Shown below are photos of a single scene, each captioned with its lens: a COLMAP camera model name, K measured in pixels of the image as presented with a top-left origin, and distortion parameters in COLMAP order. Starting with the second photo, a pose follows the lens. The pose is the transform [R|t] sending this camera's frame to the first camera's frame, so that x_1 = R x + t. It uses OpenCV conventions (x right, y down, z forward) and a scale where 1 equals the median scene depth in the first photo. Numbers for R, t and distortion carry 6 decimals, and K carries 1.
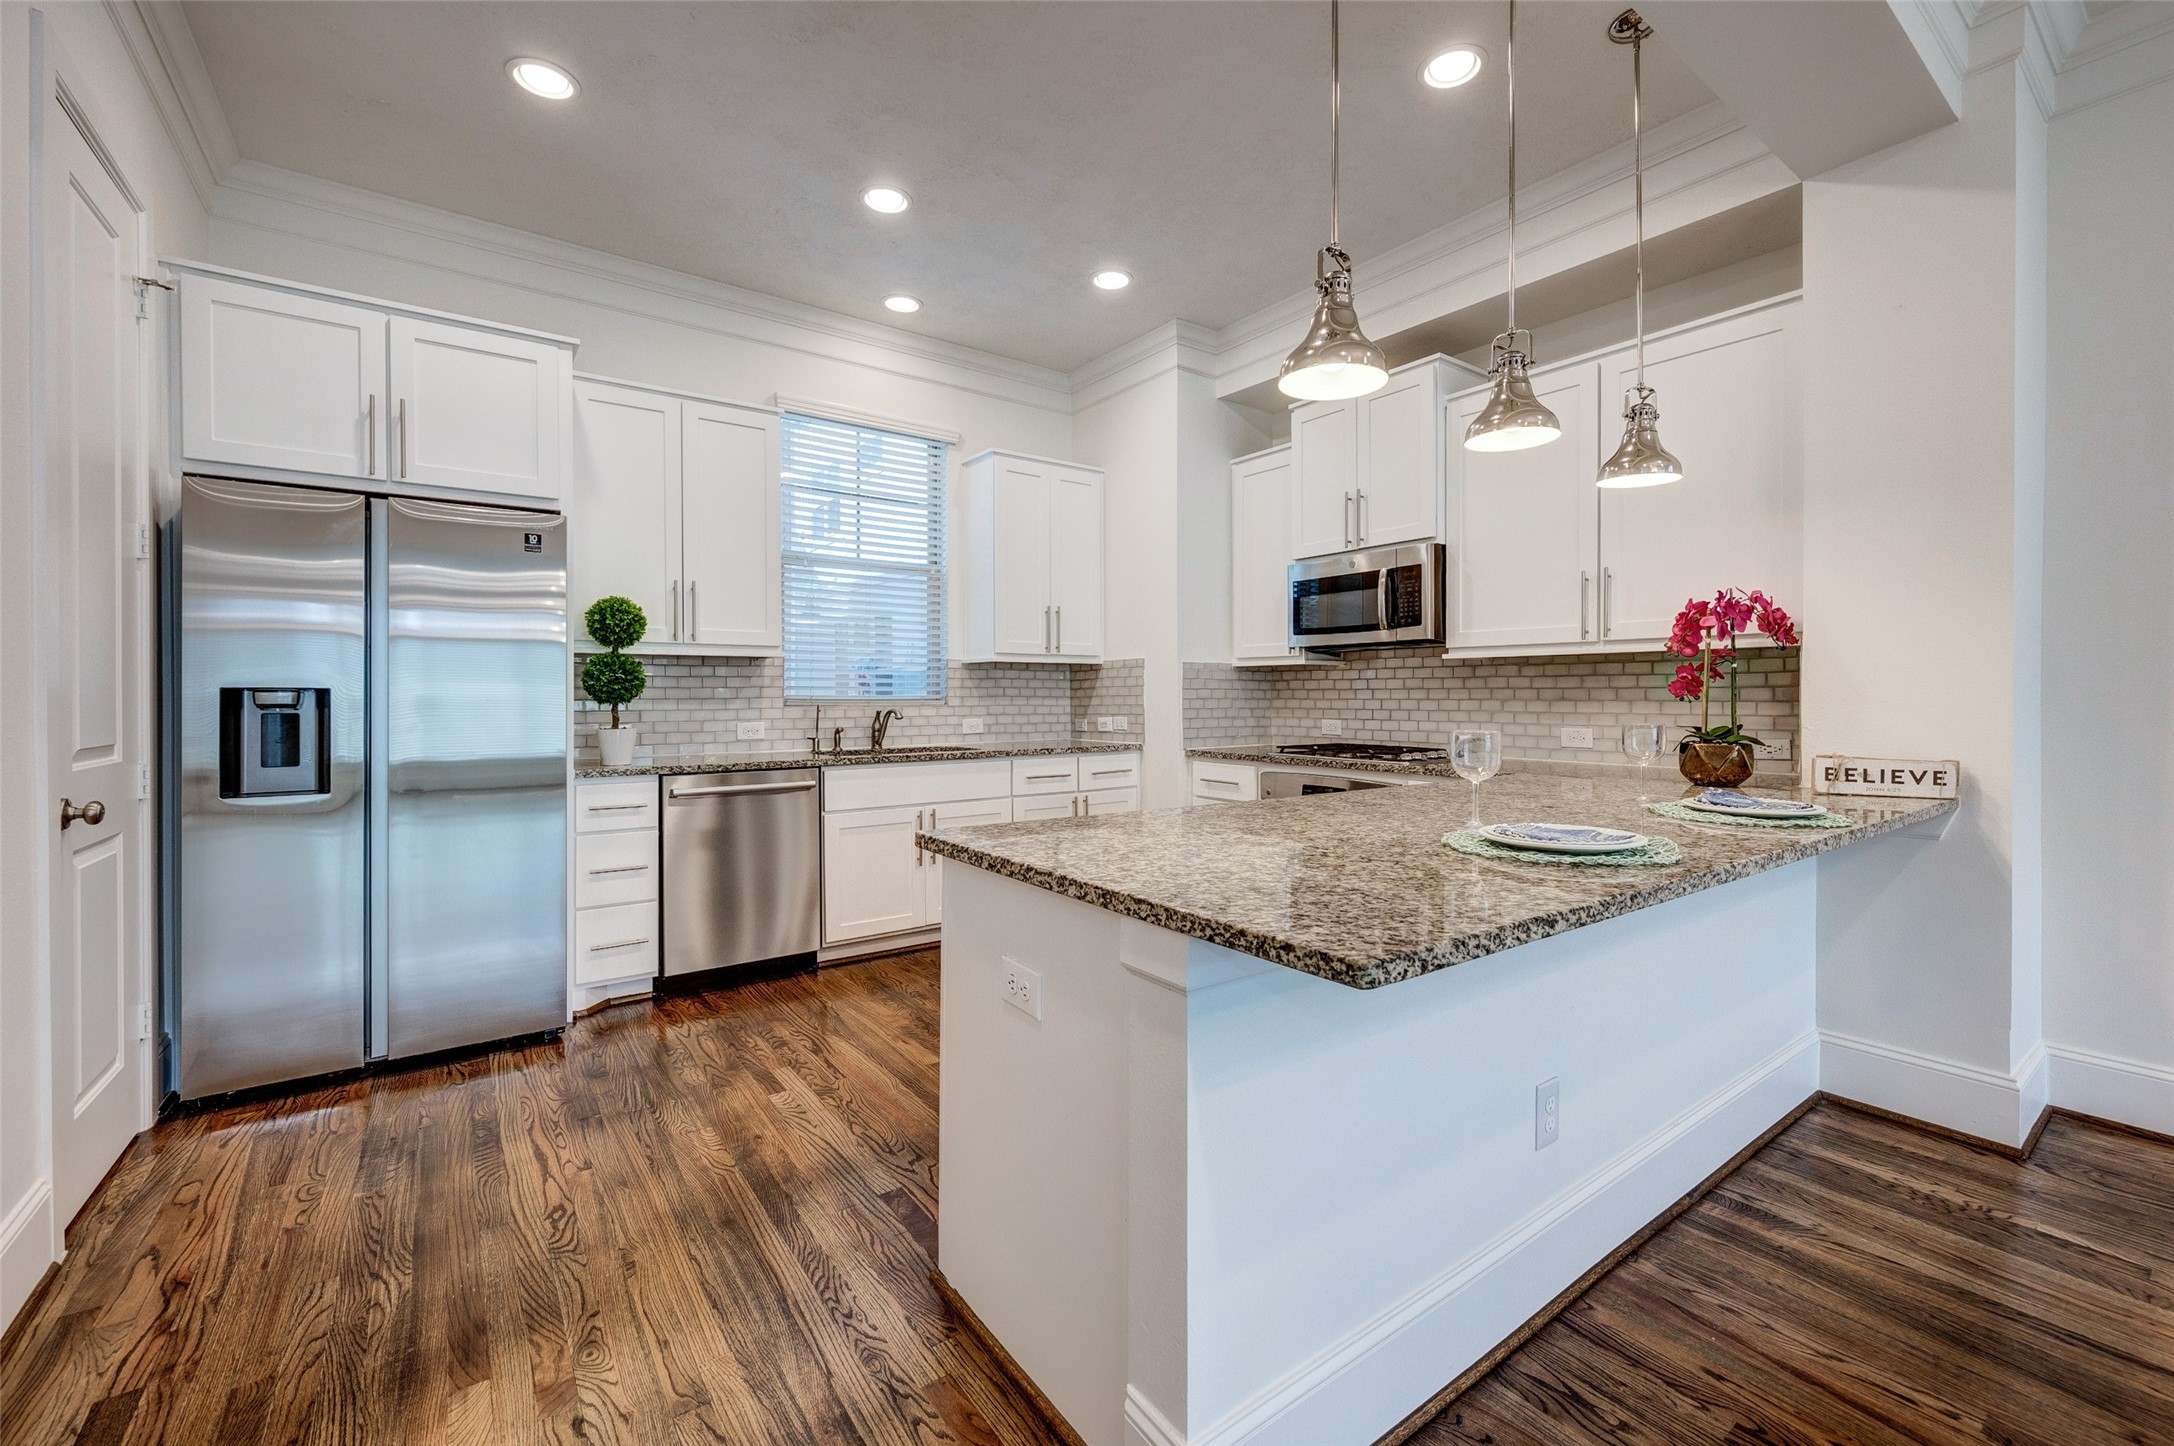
lens RADIAL K [[889.1, 0, 1128.1], [0, 889.1, 702.3], [0, 0, 1]] dist [0.001387, 0.000199]
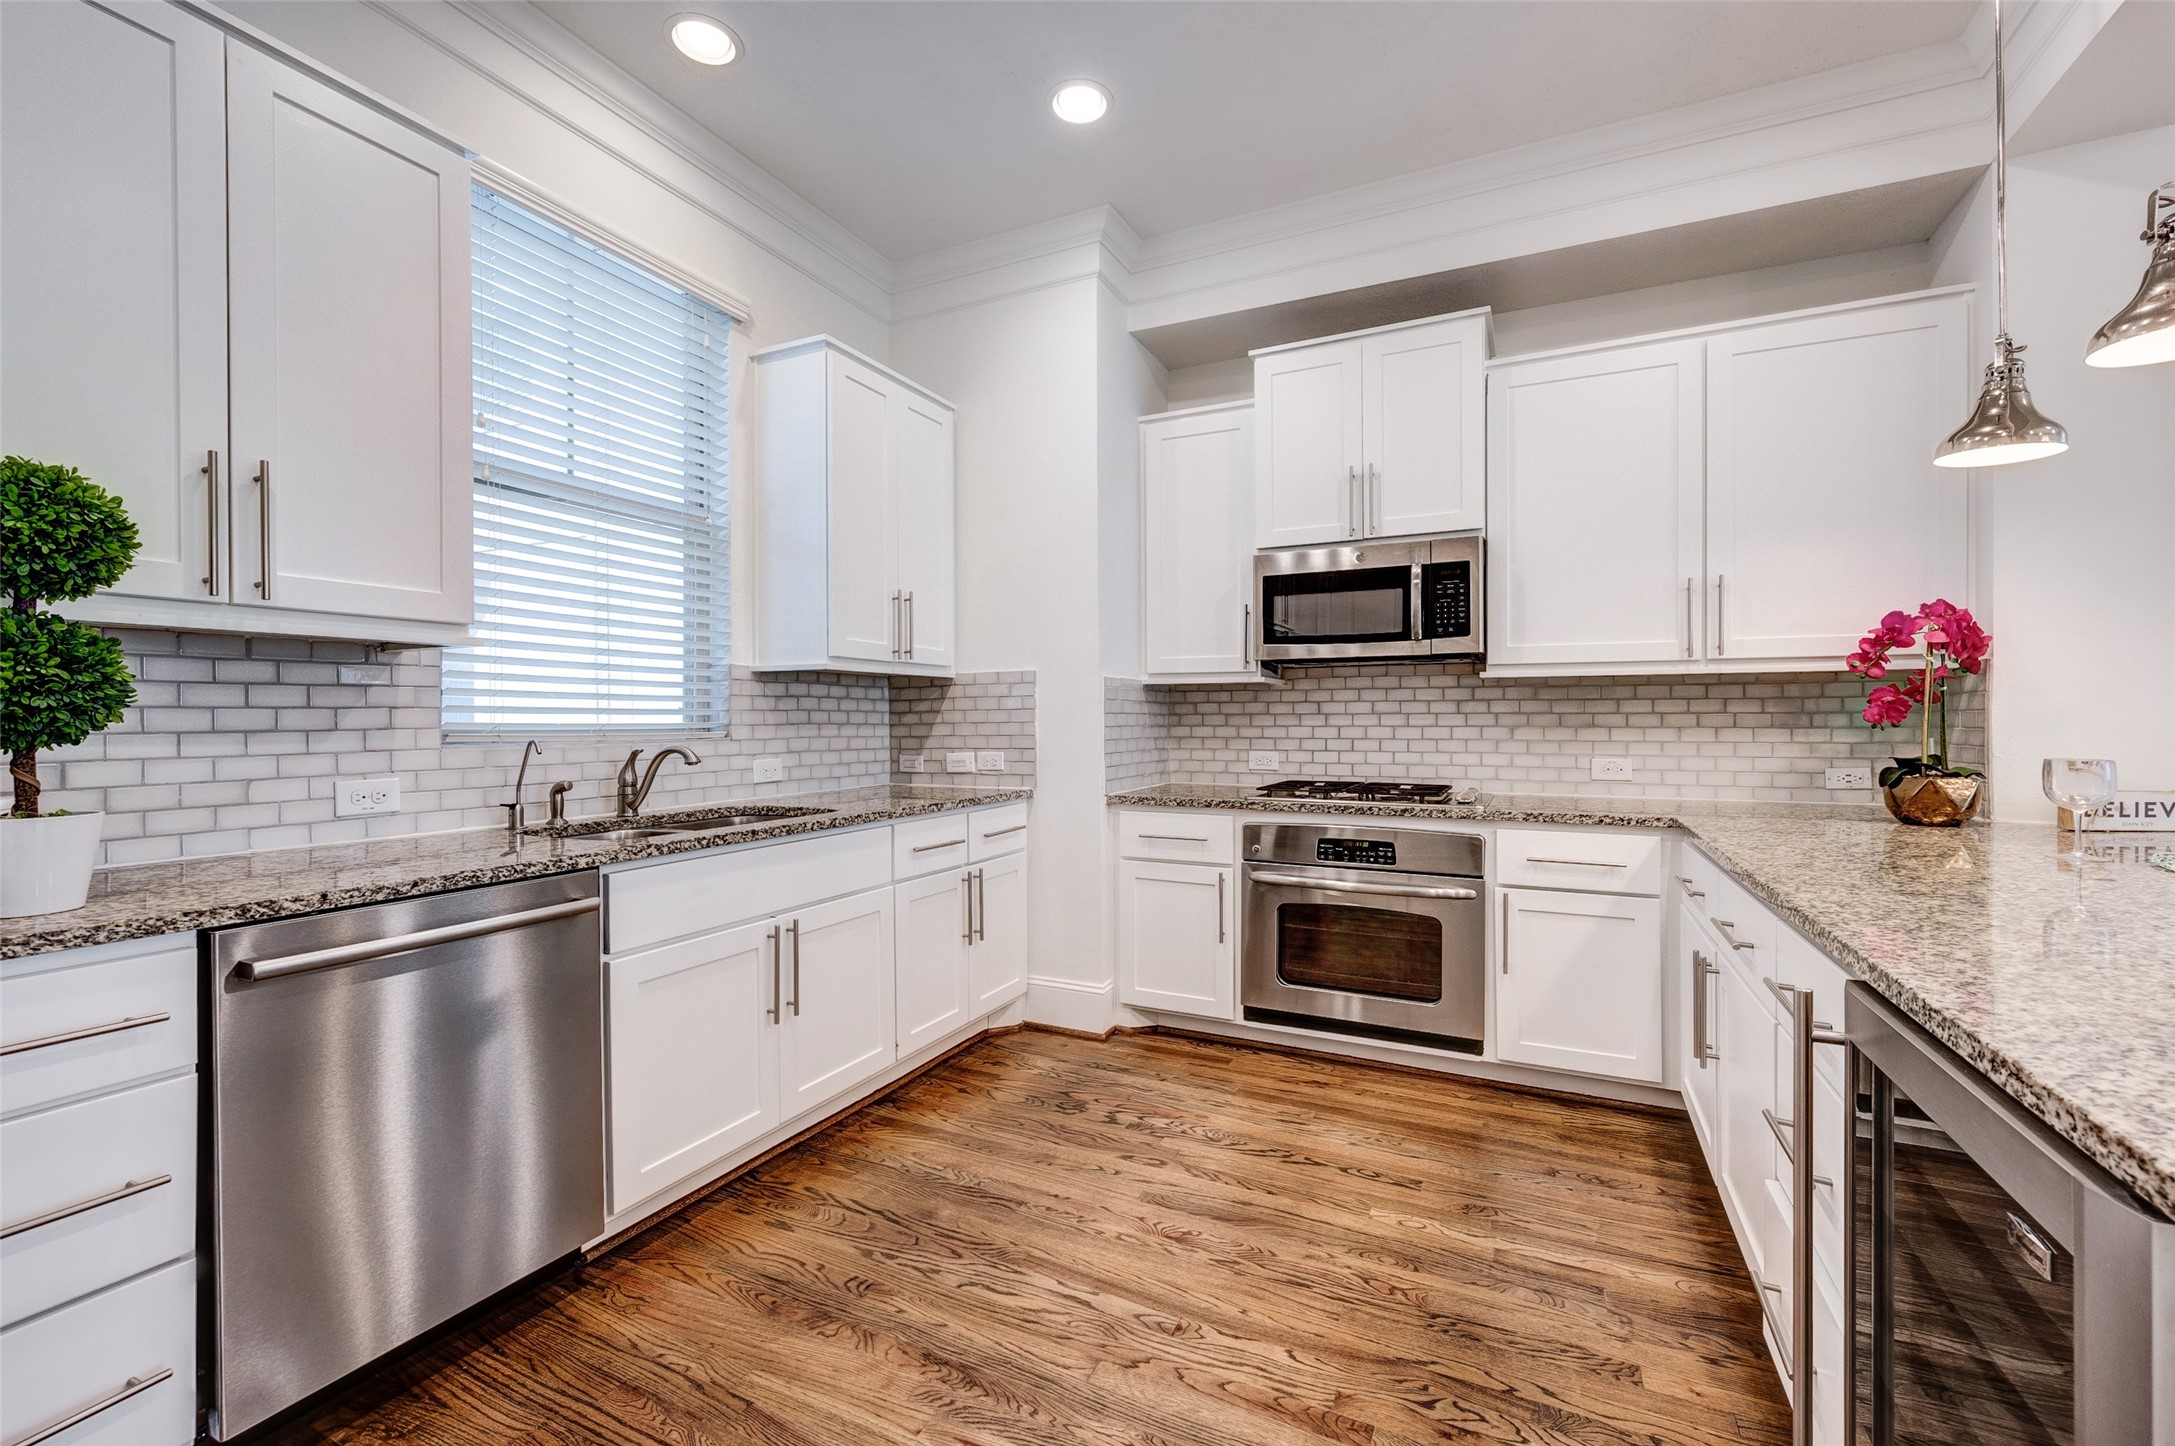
lens RADIAL K [[875.8, 0, 1125.2], [0, 875.8, 718.4], [0, 0, 1]] dist [0.002100, 0.000175]
pose [[0.886381, -0.000047, 0.462956, -0.291473], [0.004712, 0.999949, -0.008919, -0.004730], [-0.462932, 0.010087, 0.886336, 0.396501]]
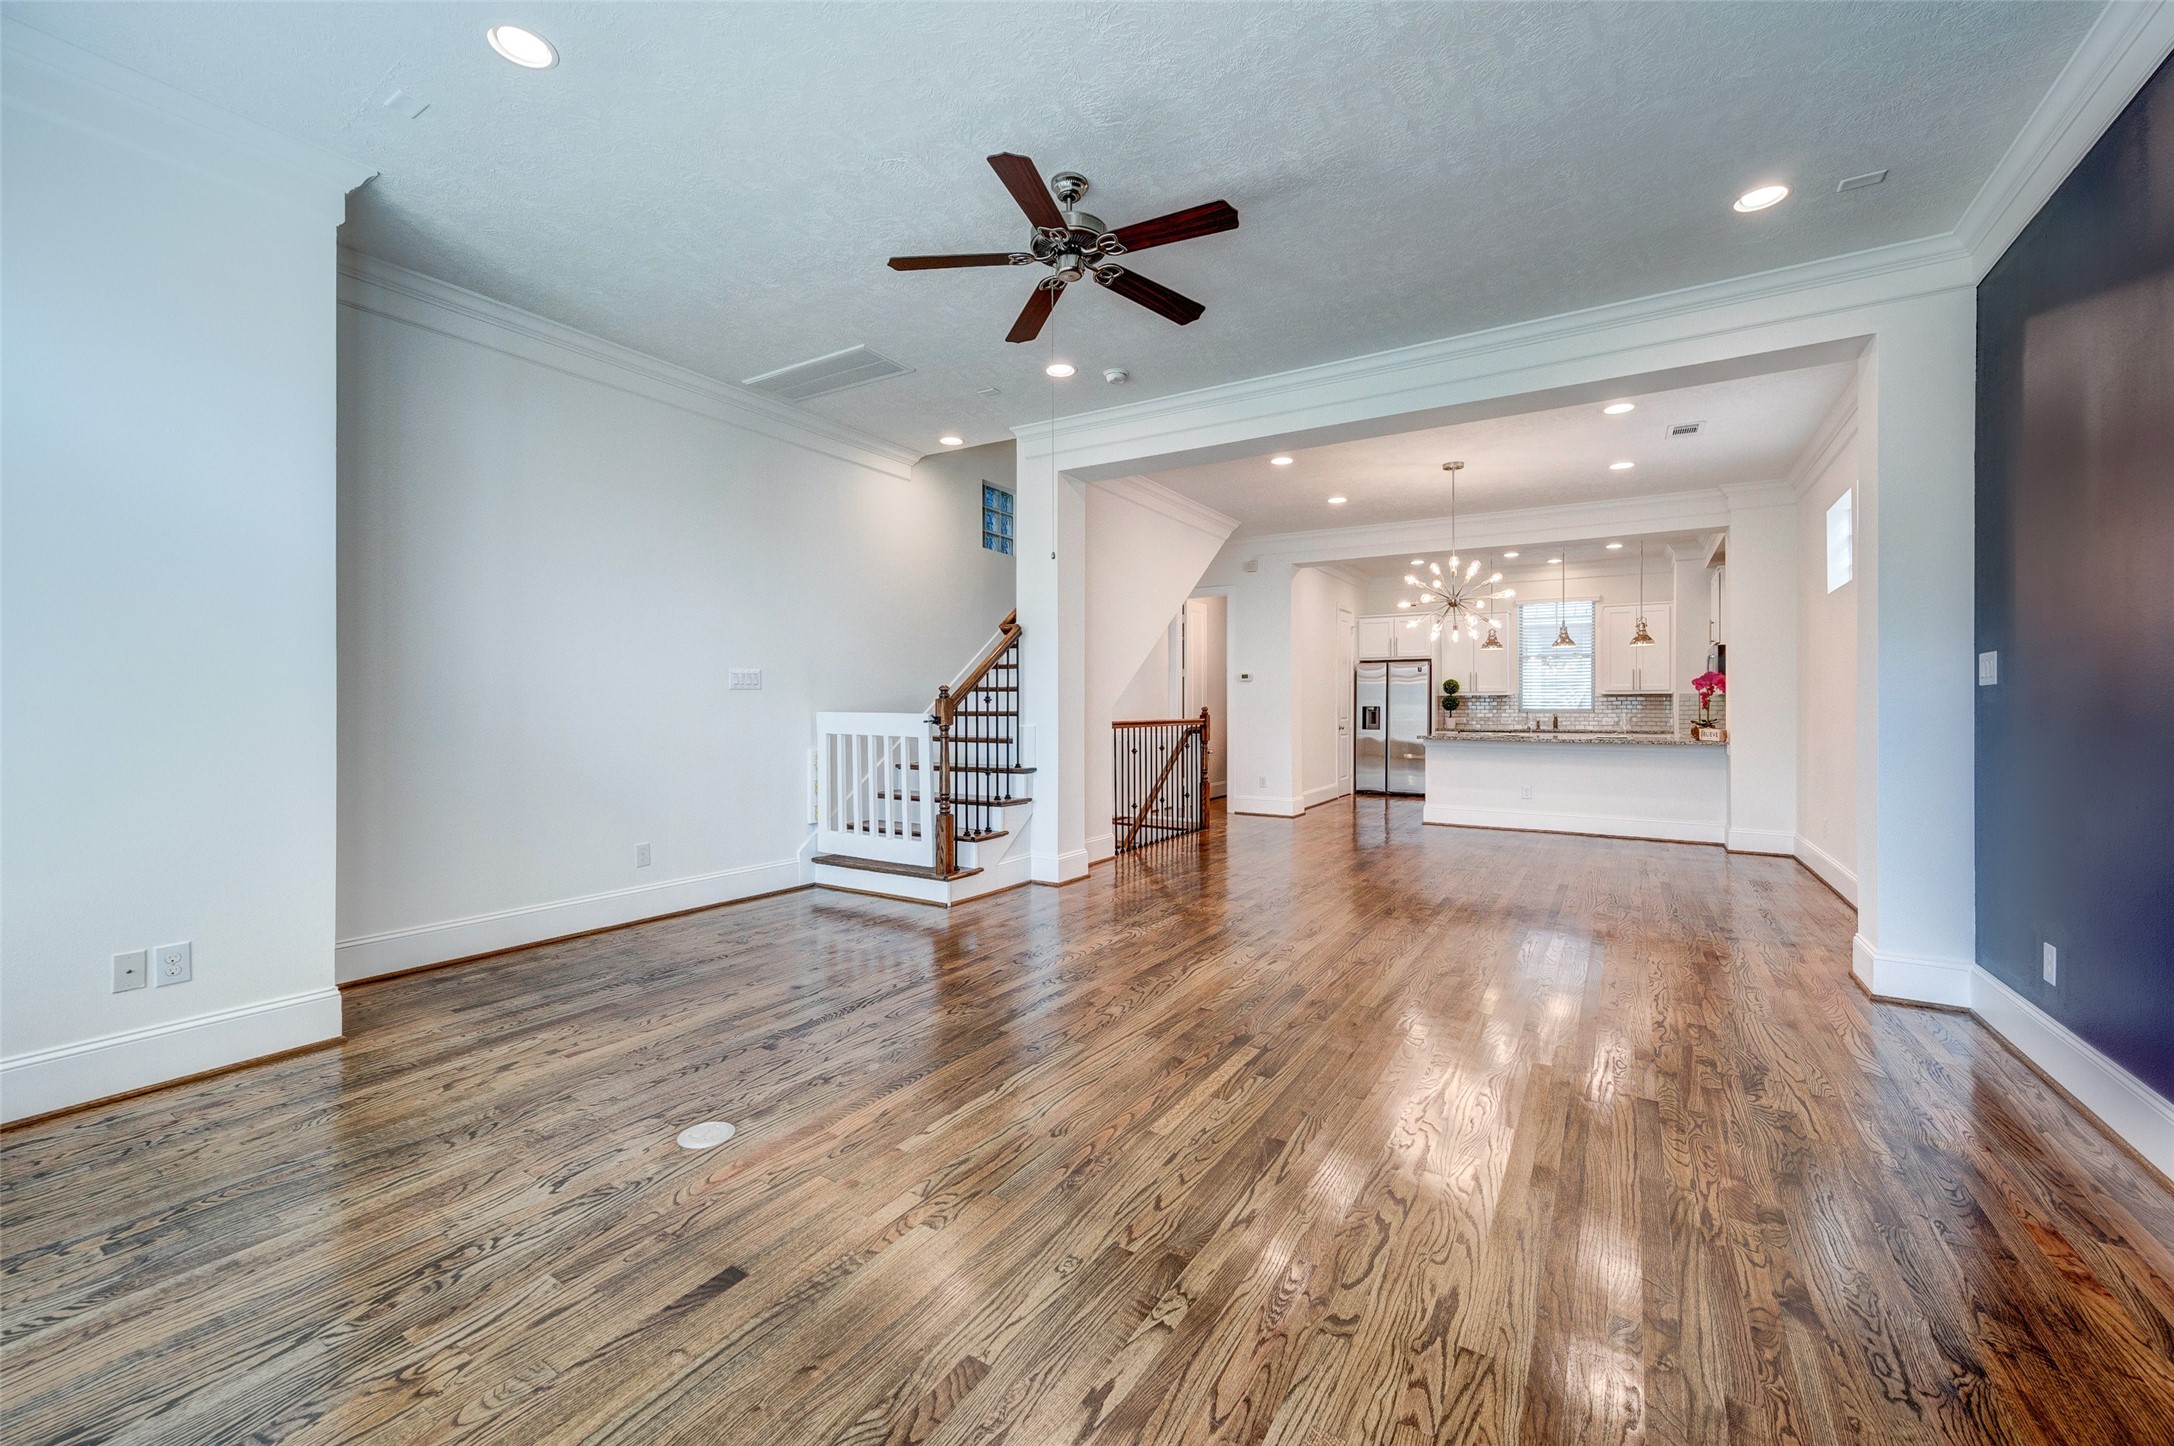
lens RADIAL K [[868.6, 0, 1083.9], [0, 868.6, 712.2], [0, 0, 1]] dist [0.001605, 0.000160]
pose [[0.354384, 0.005694, -0.935083, 1.760063], [-0.010281, 0.999945, 0.002192, 0.012822], [0.935043, 0.008837, 0.354423, -1.291091]]
